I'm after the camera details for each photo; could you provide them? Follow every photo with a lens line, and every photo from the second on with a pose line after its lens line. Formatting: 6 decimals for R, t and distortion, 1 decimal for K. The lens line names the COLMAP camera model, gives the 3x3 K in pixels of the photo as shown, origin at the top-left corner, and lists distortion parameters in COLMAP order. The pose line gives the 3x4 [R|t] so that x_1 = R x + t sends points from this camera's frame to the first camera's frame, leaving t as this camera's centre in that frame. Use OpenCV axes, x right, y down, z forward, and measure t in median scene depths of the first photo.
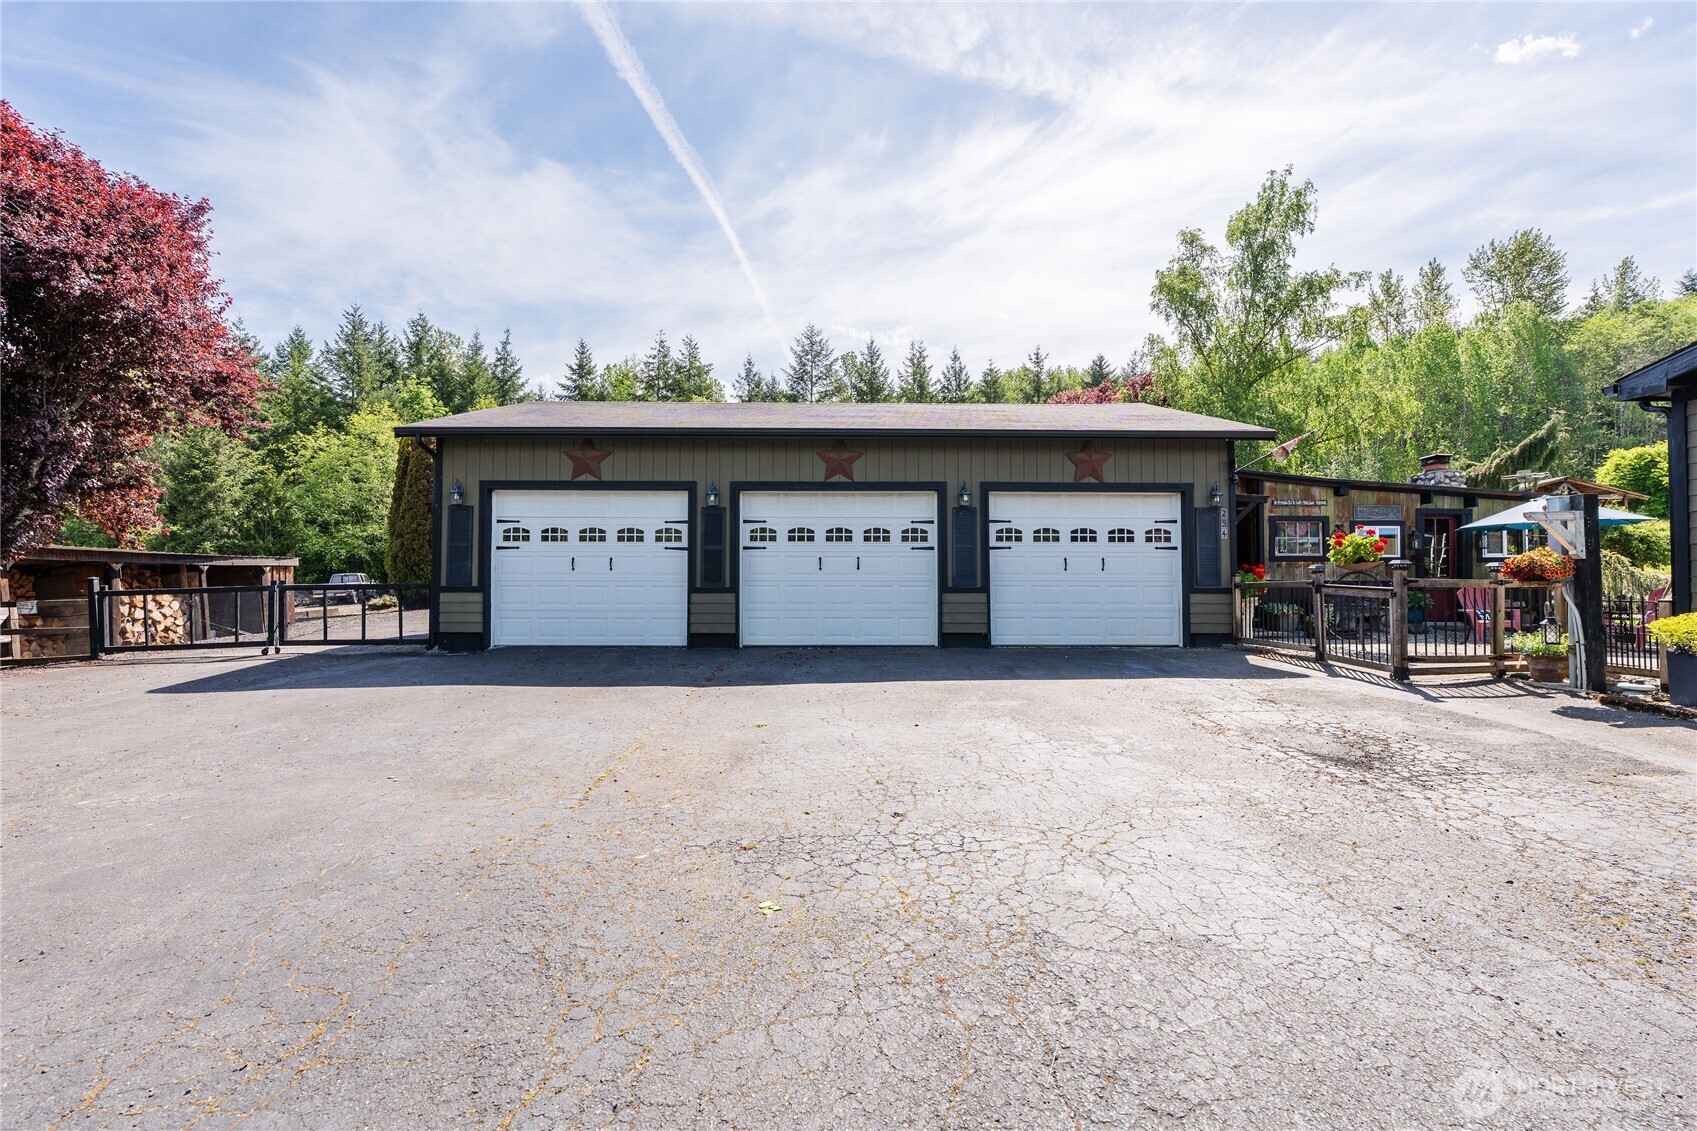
lens RADIAL K [[762.5, 0, 848.5], [0, 762.5, 565.5], [0, 0, 1]] dist [-0.011266, -0.000077]
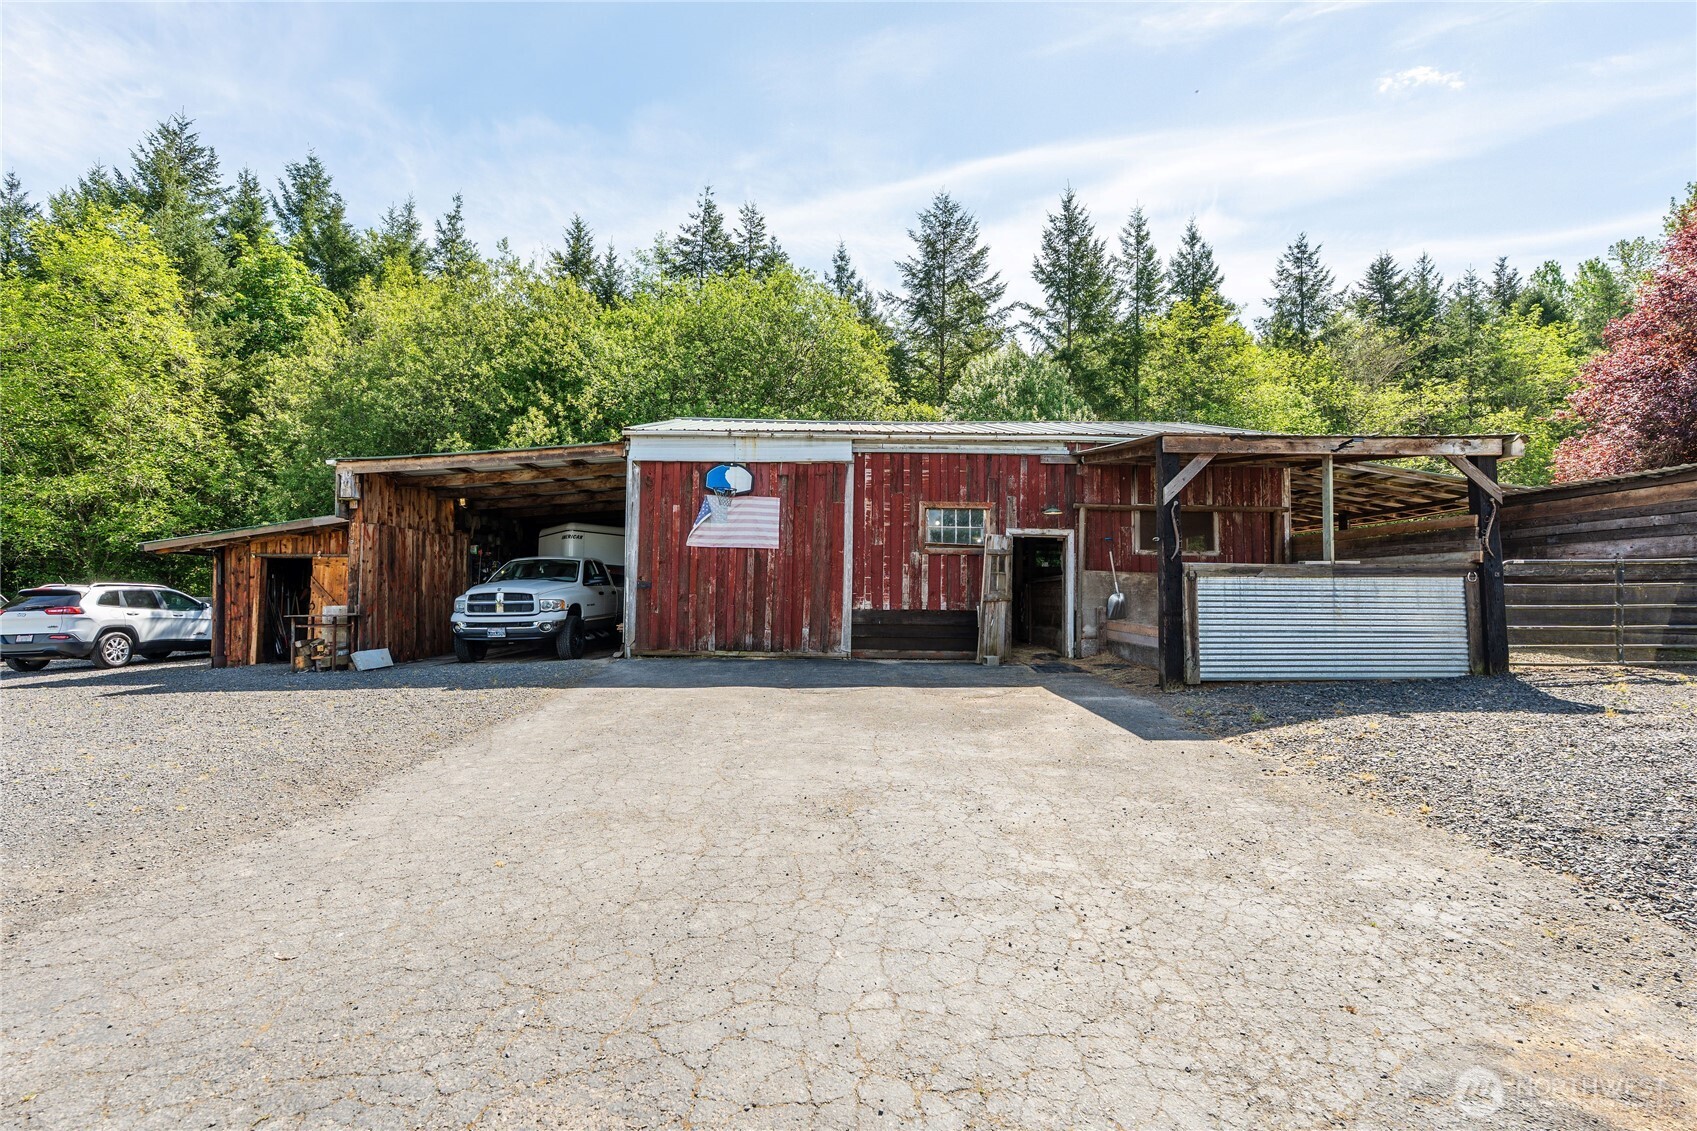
lens RADIAL K [[762.5, 0, 848.5], [0, 762.5, 565.5], [0, 0, 1]] dist [-0.011266, -0.000077]
pose [[0.999955, 0.009343, -0.001605, -0.129385], [-0.009374, 0.999757, -0.019969, 0.001951], [0.001418, 0.019983, 0.999799, 0.399494]]
